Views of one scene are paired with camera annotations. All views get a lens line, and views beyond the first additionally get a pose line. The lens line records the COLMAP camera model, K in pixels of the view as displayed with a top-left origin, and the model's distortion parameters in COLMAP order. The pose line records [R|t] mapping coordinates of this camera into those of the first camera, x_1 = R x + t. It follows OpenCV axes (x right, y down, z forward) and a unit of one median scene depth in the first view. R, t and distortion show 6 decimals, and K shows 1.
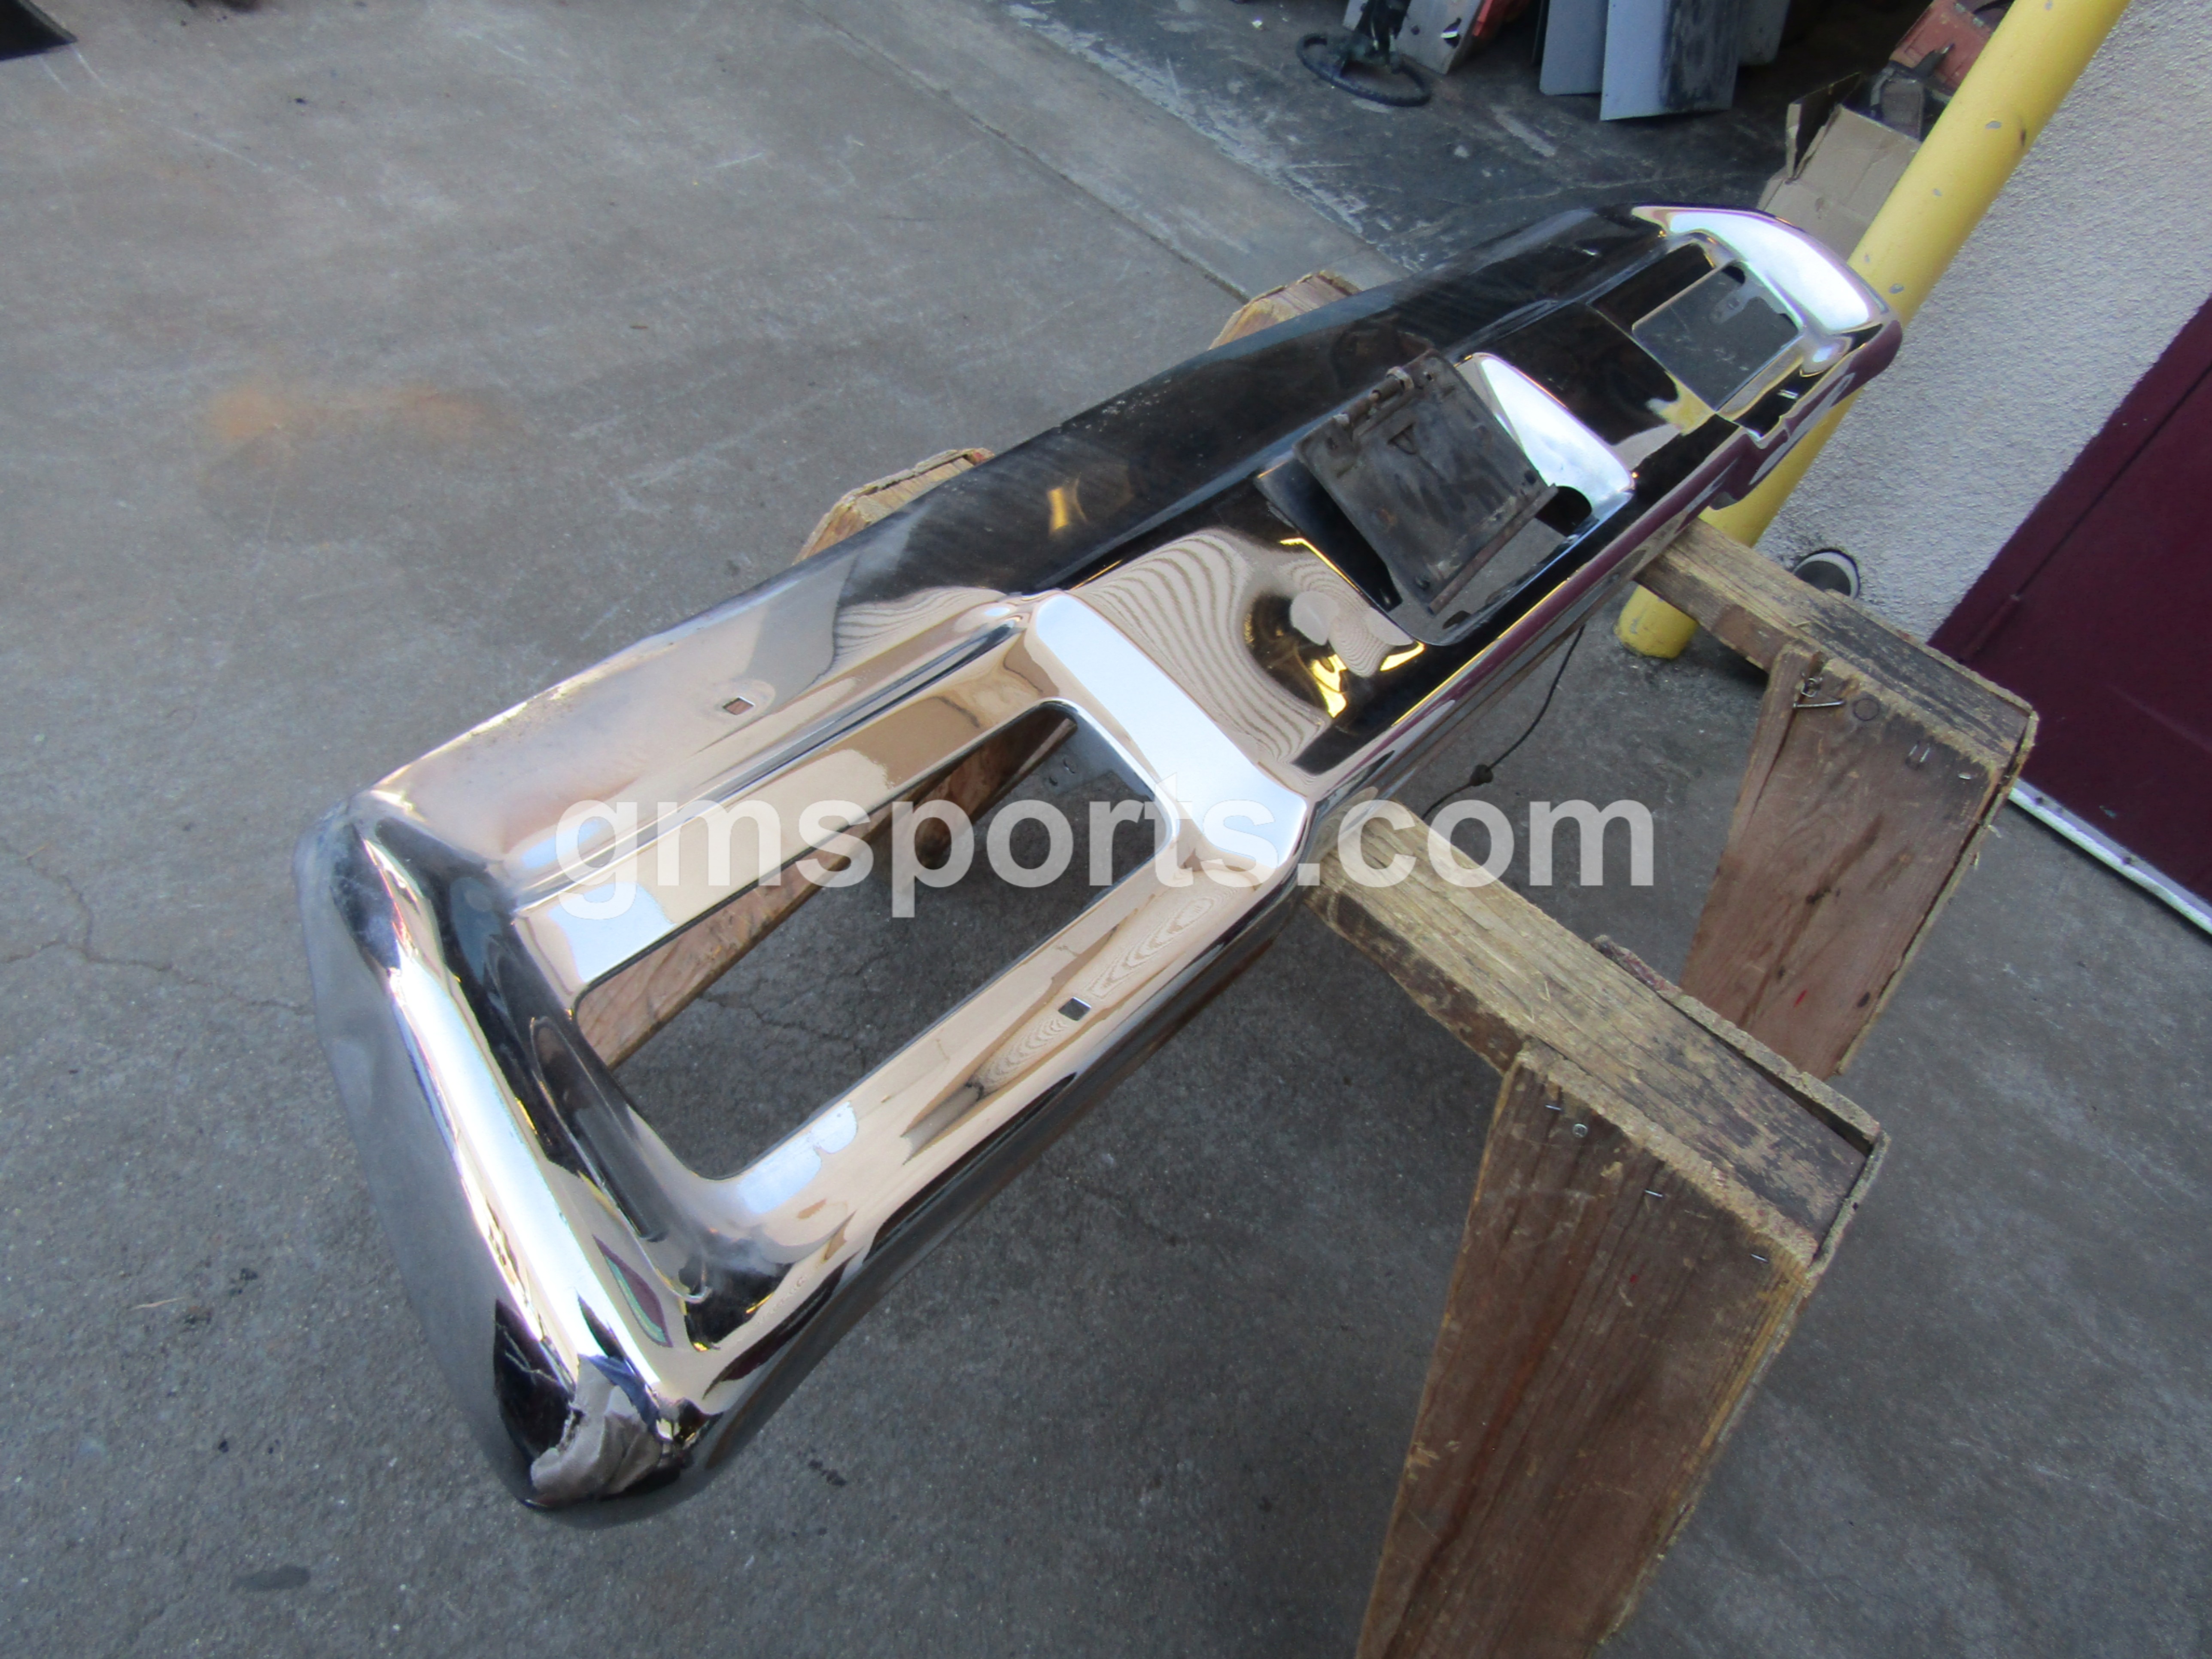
lens RADIAL K [[1564.8, 0, 1118.0], [0, 1564.8, 835.2], [0, 0, 1]] dist [-0.013726, 0.008376]
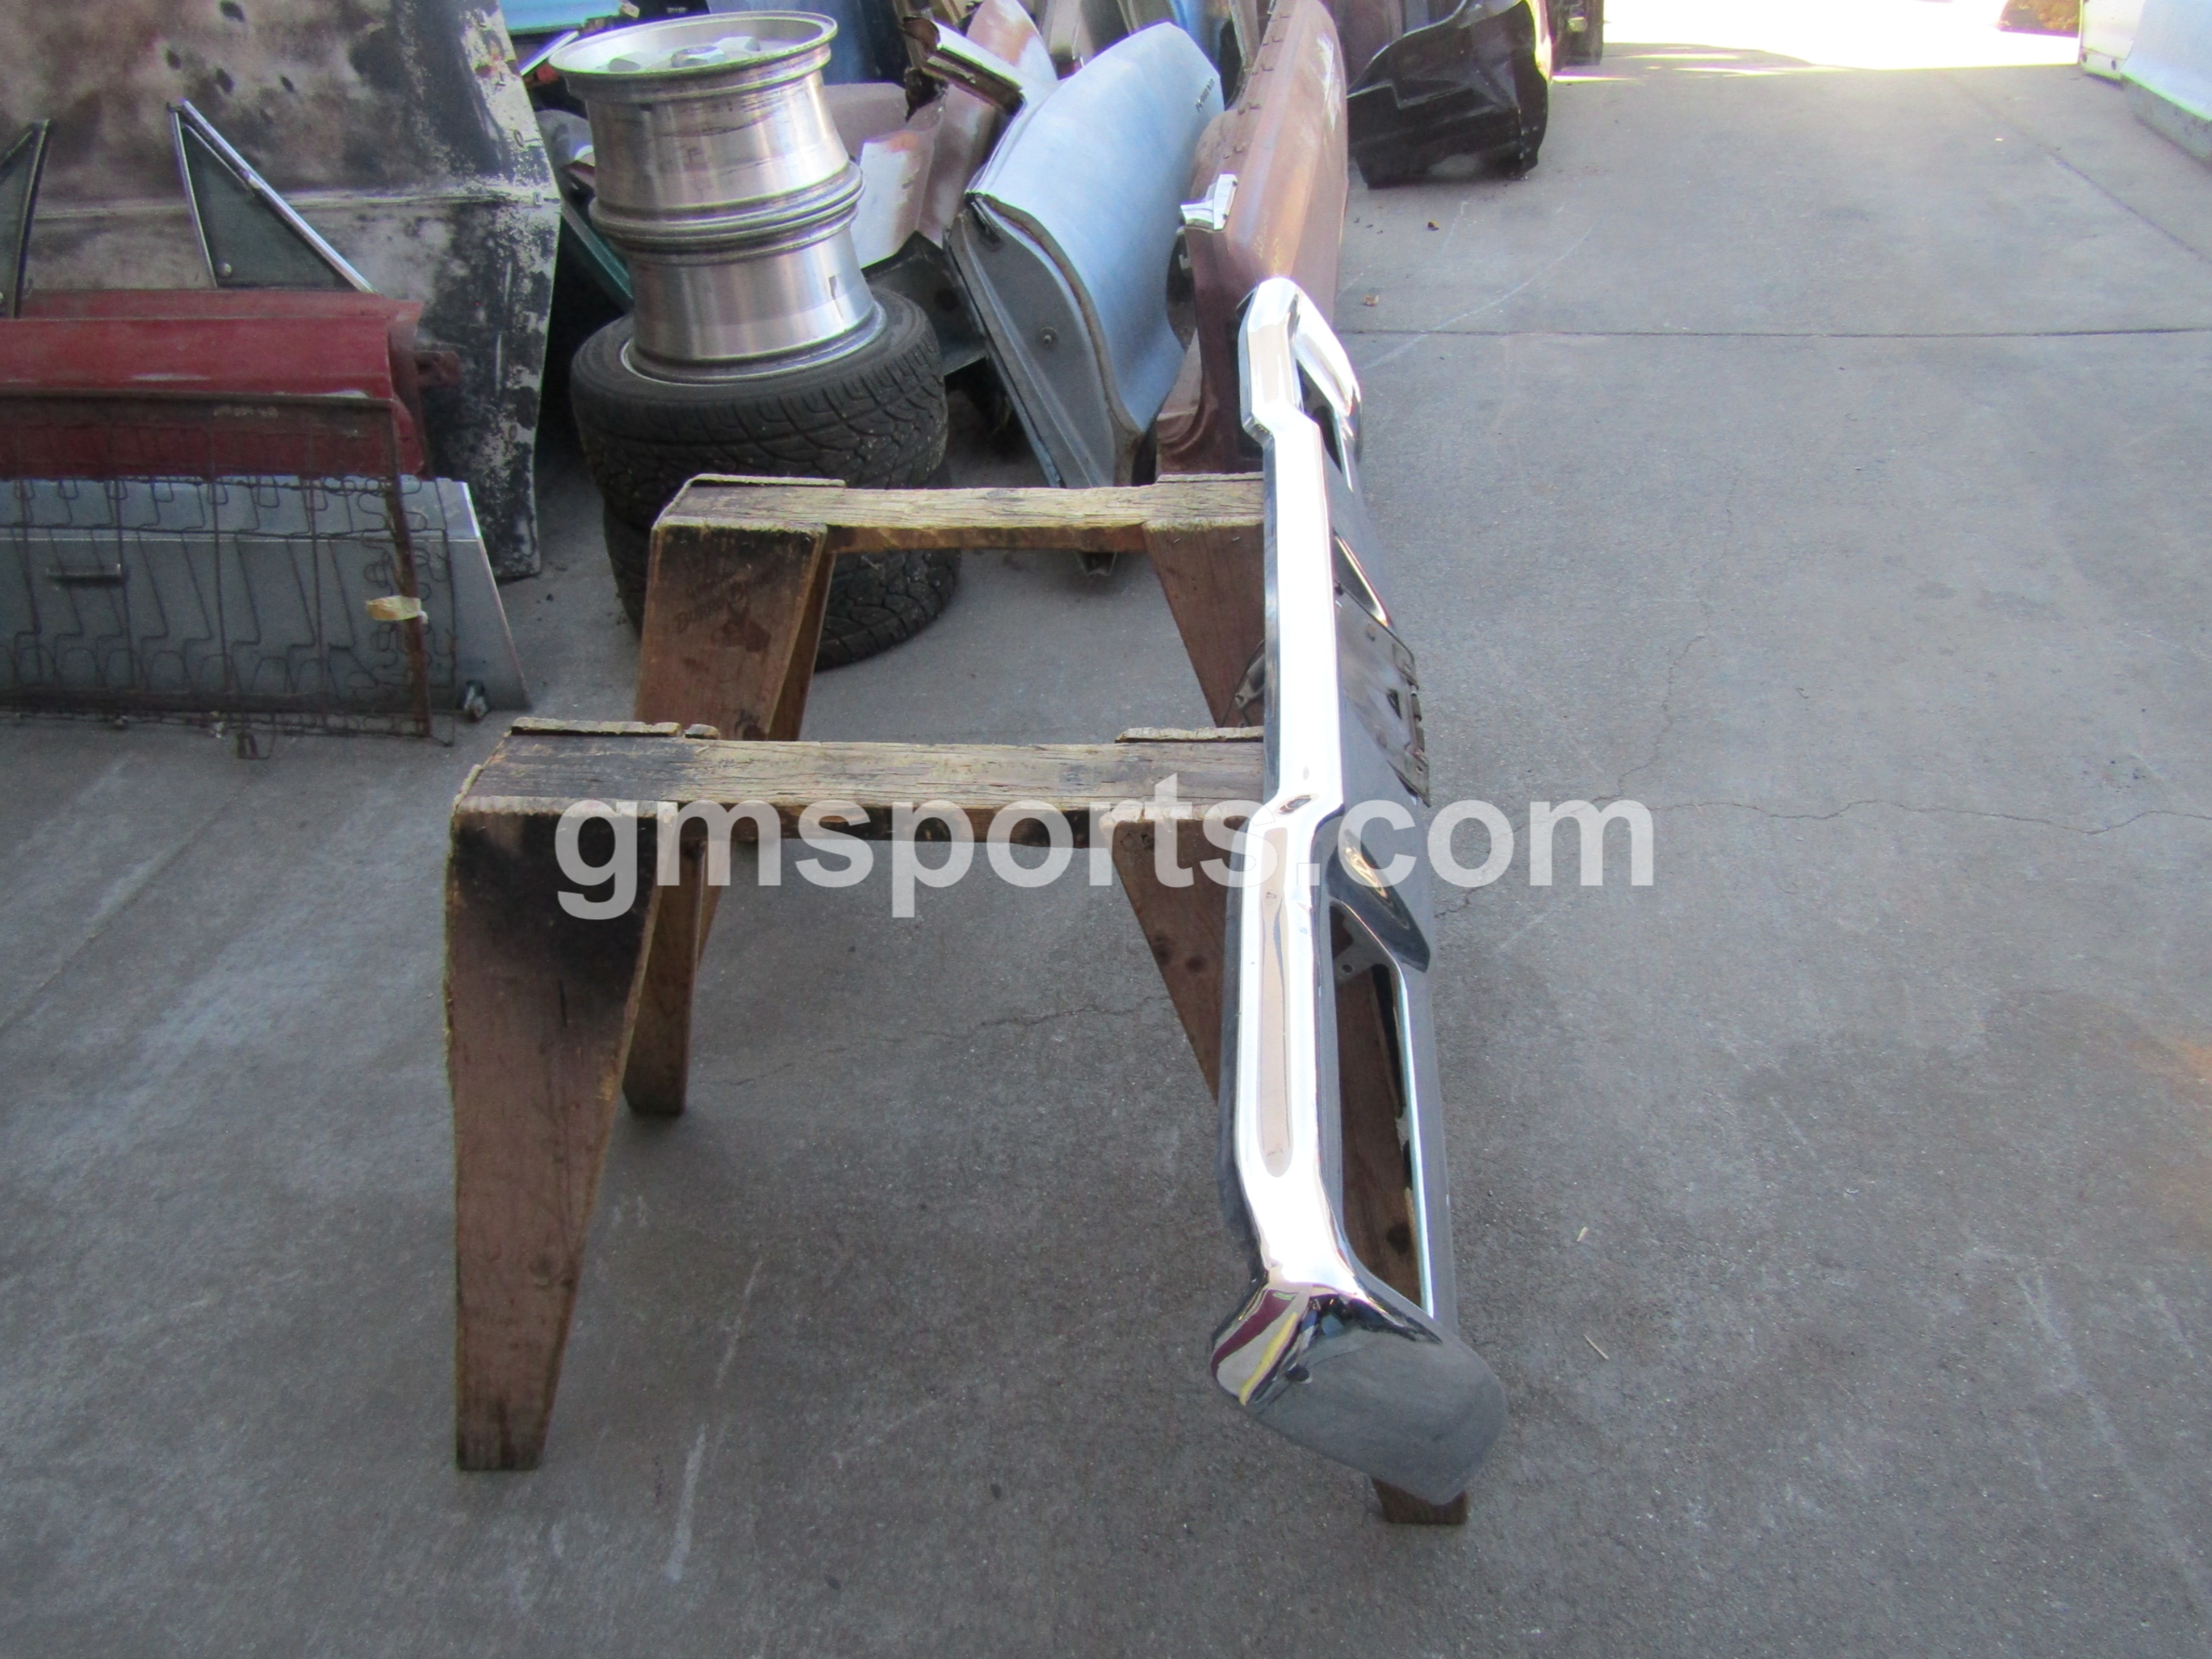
lens RADIAL K [[1564.8, 0, 1102.5], [0, 1564.8, 834.9], [0, 0, 1]] dist [-0.013726, 0.008376]
pose [[-0.830530, 0.116809, -0.544588, 0.665378], [-0.503238, 0.261638, 0.823588, -0.948820], [0.238687, 0.958072, -0.158516, 1.073332]]
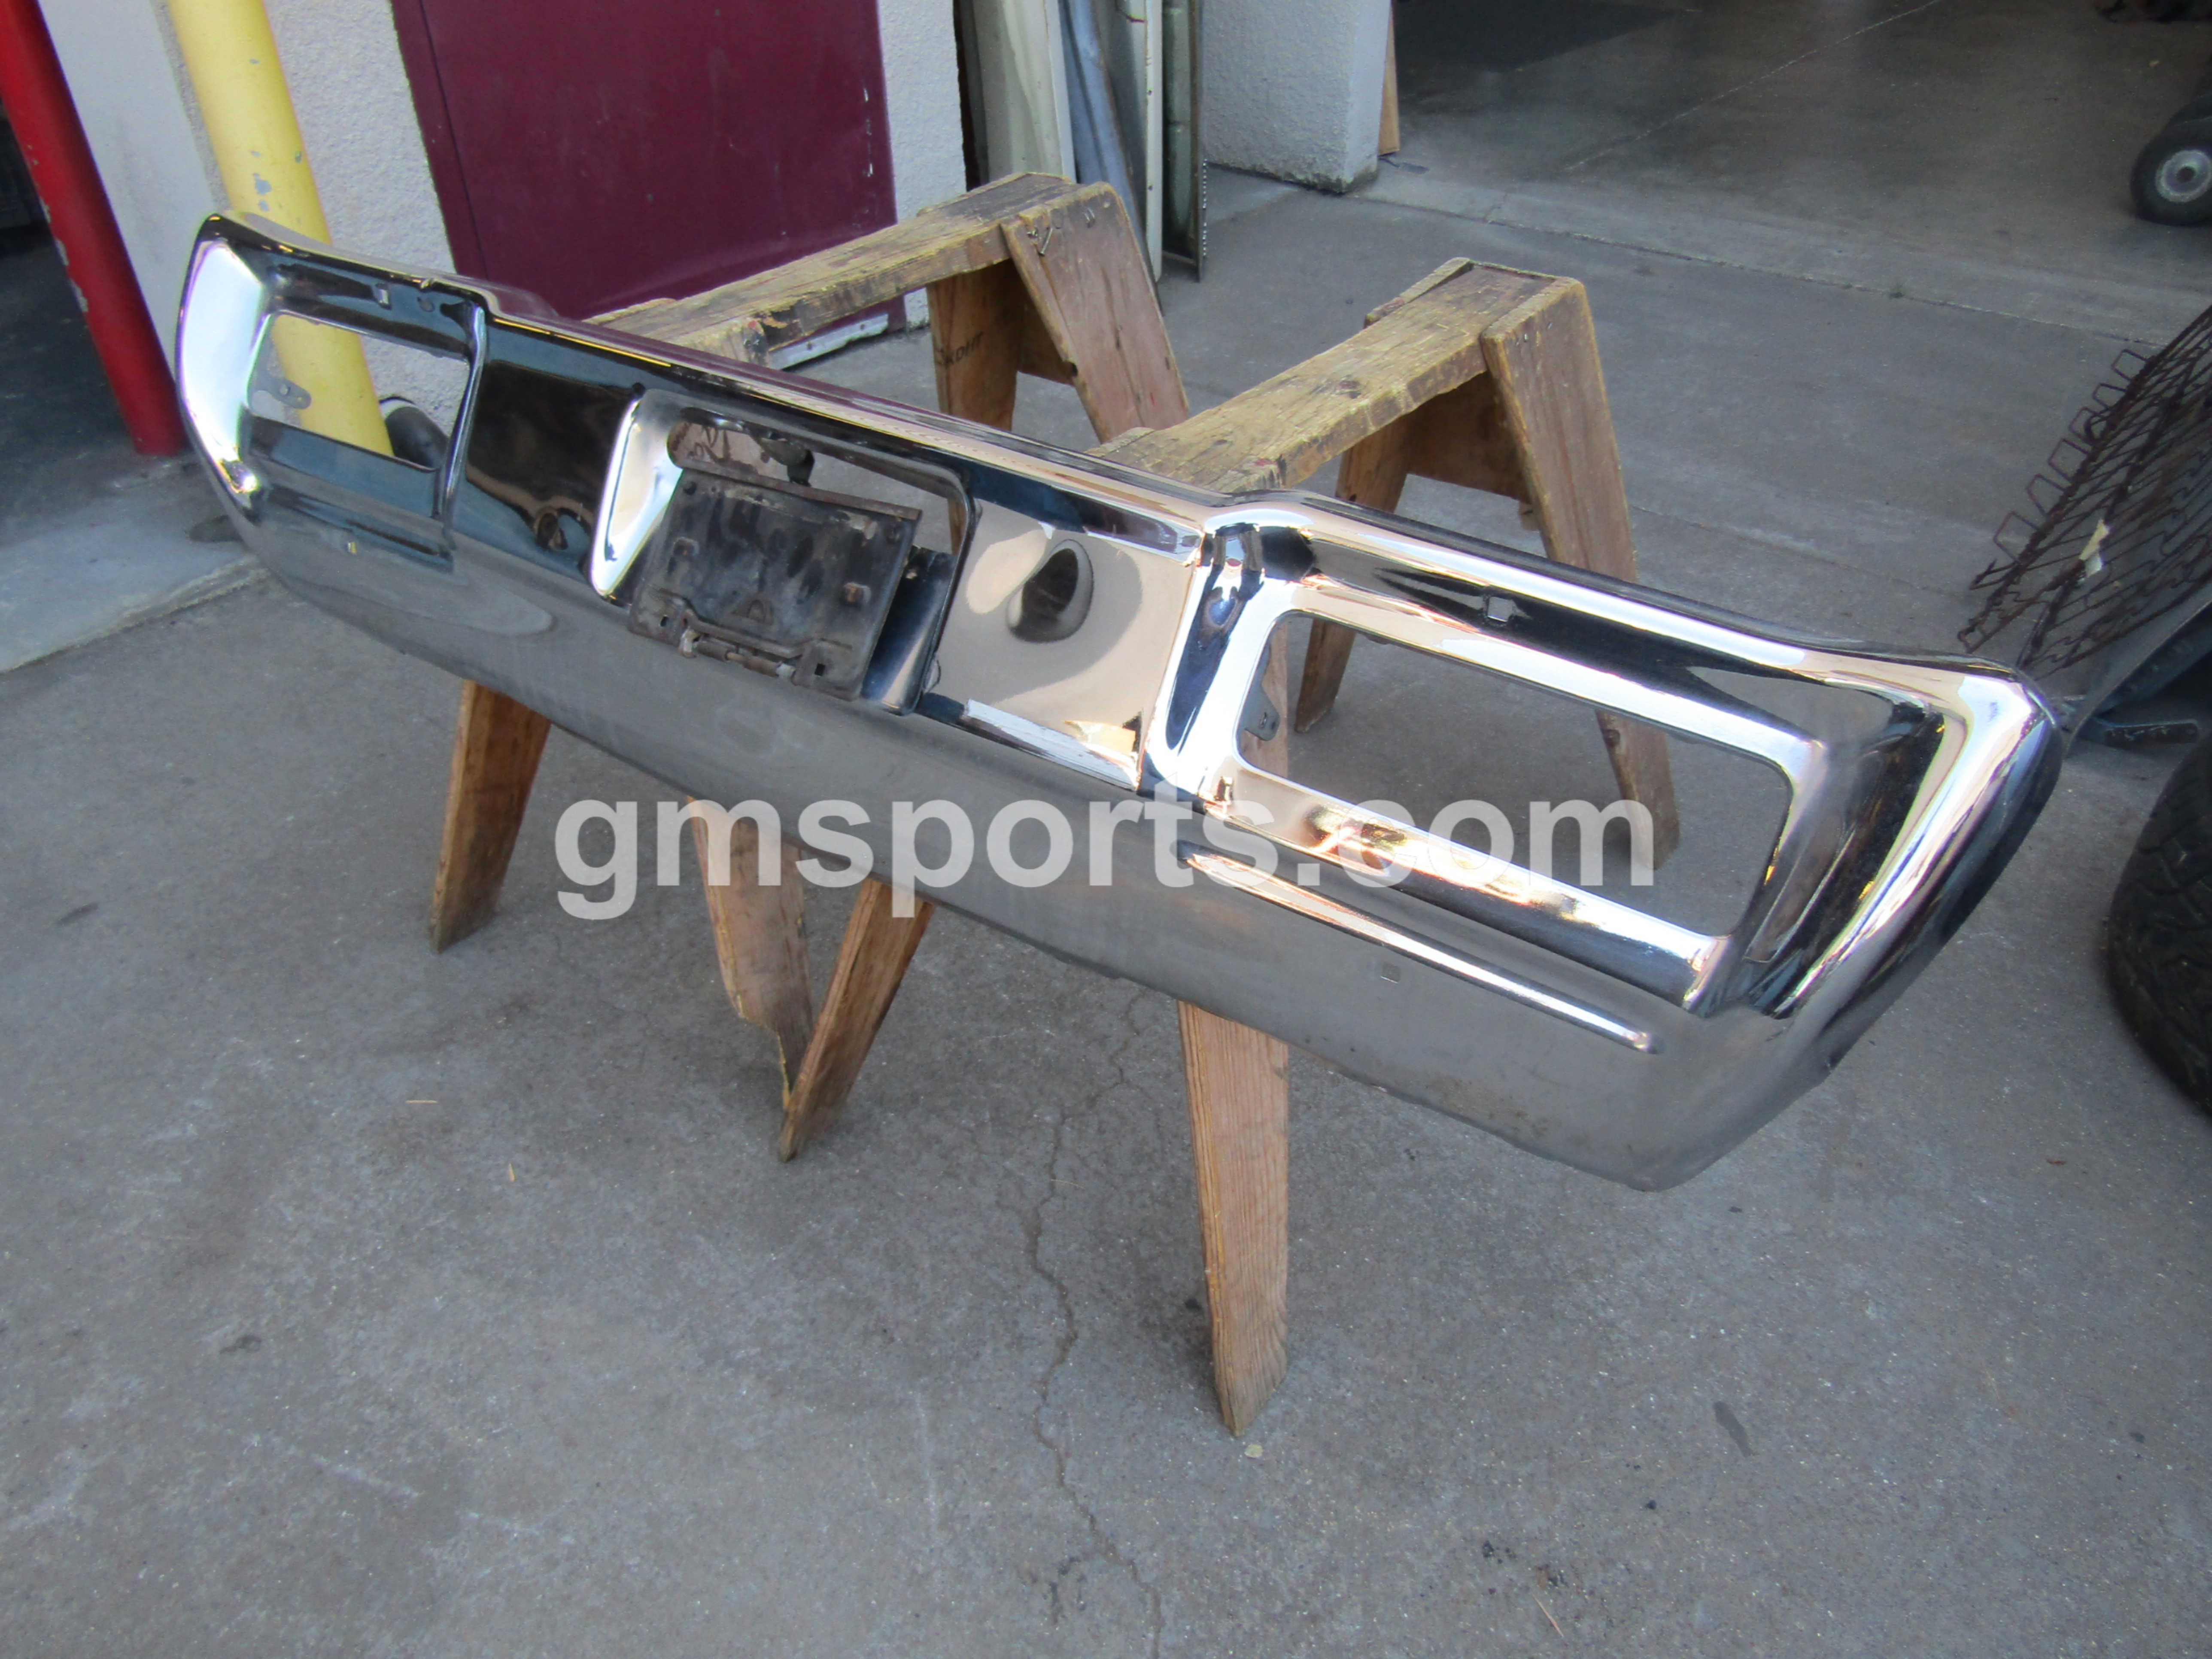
lens RADIAL K [[1564.8, 0, 1104.3], [0, 1564.8, 822.7], [0, 0, 1]] dist [-0.013726, 0.008376]
pose [[-0.028663, -0.788409, 0.614484, -0.641446], [0.709100, 0.417237, 0.568410, -0.498042], [-0.704525, 0.452023, 0.547102, 0.361926]]
